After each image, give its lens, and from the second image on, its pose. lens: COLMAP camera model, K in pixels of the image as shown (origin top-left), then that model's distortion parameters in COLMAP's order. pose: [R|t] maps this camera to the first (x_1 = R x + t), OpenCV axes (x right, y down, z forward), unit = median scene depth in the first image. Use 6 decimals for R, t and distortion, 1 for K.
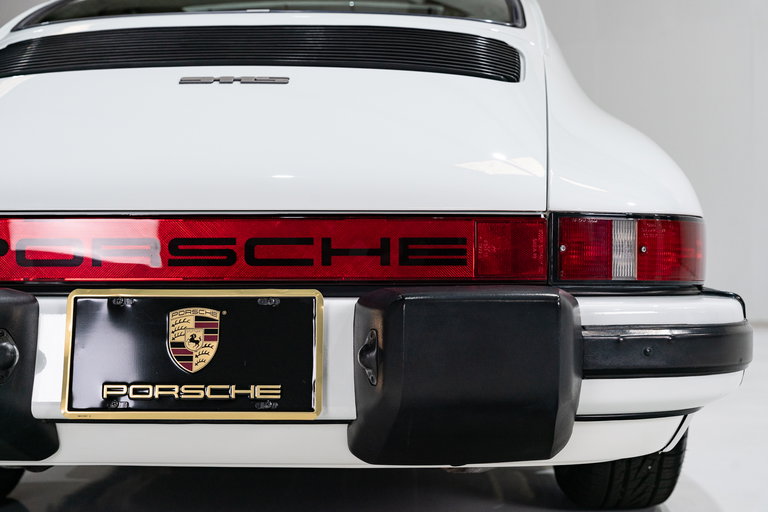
lens RADIAL K [[1090.9, 0, 394.3], [0, 1090.9, 250.4], [0, 0, 1]] dist [0.012098, 0.000000]
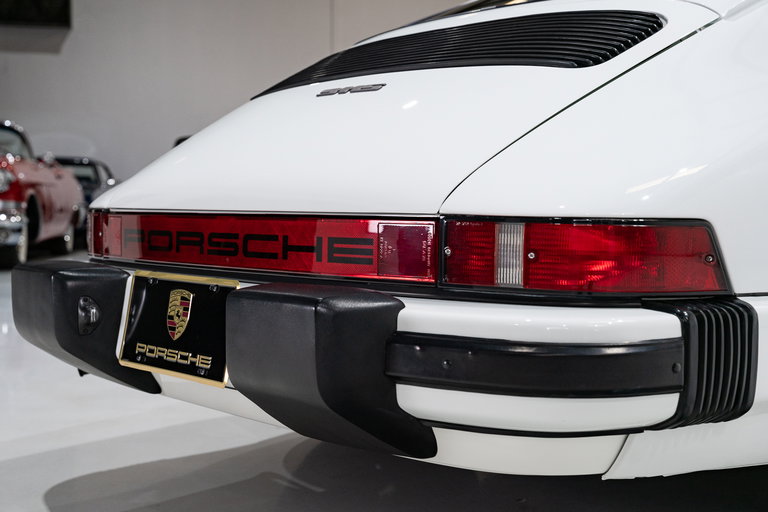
lens RADIAL K [[1090.9, 0, 405.1], [0, 1090.9, 265.5], [0, 0, 1]] dist [0.012098, 0.000000]
pose [[0.695819, 0.045650, -0.716765, 0.851952], [-0.004676, 0.998245, 0.059038, -0.048360], [0.718202, -0.037728, 0.694811, 0.290783]]
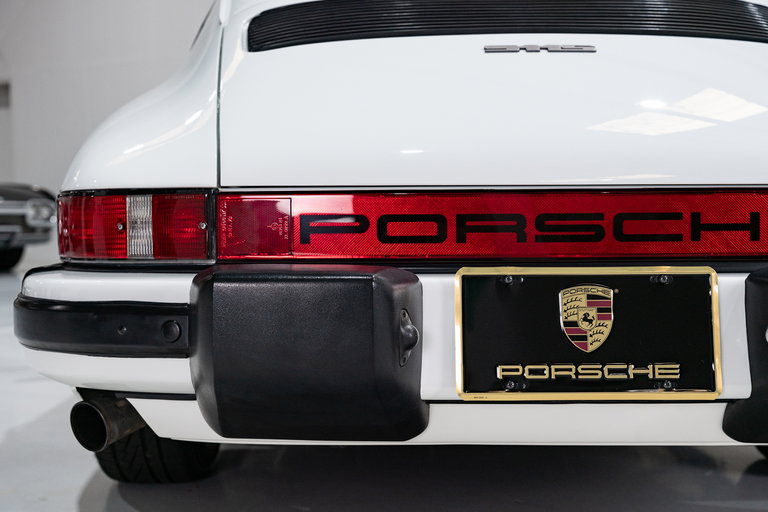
lens RADIAL K [[1090.9, 0, 388.4], [0, 1090.9, 299.8], [0, 0, 1]] dist [0.012098, 0.000000]
pose [[0.999497, -0.007834, 0.030732, -0.365765], [0.005784, 0.997787, 0.066236, 0.000050], [-0.031183, -0.066025, 0.997331, 0.038170]]
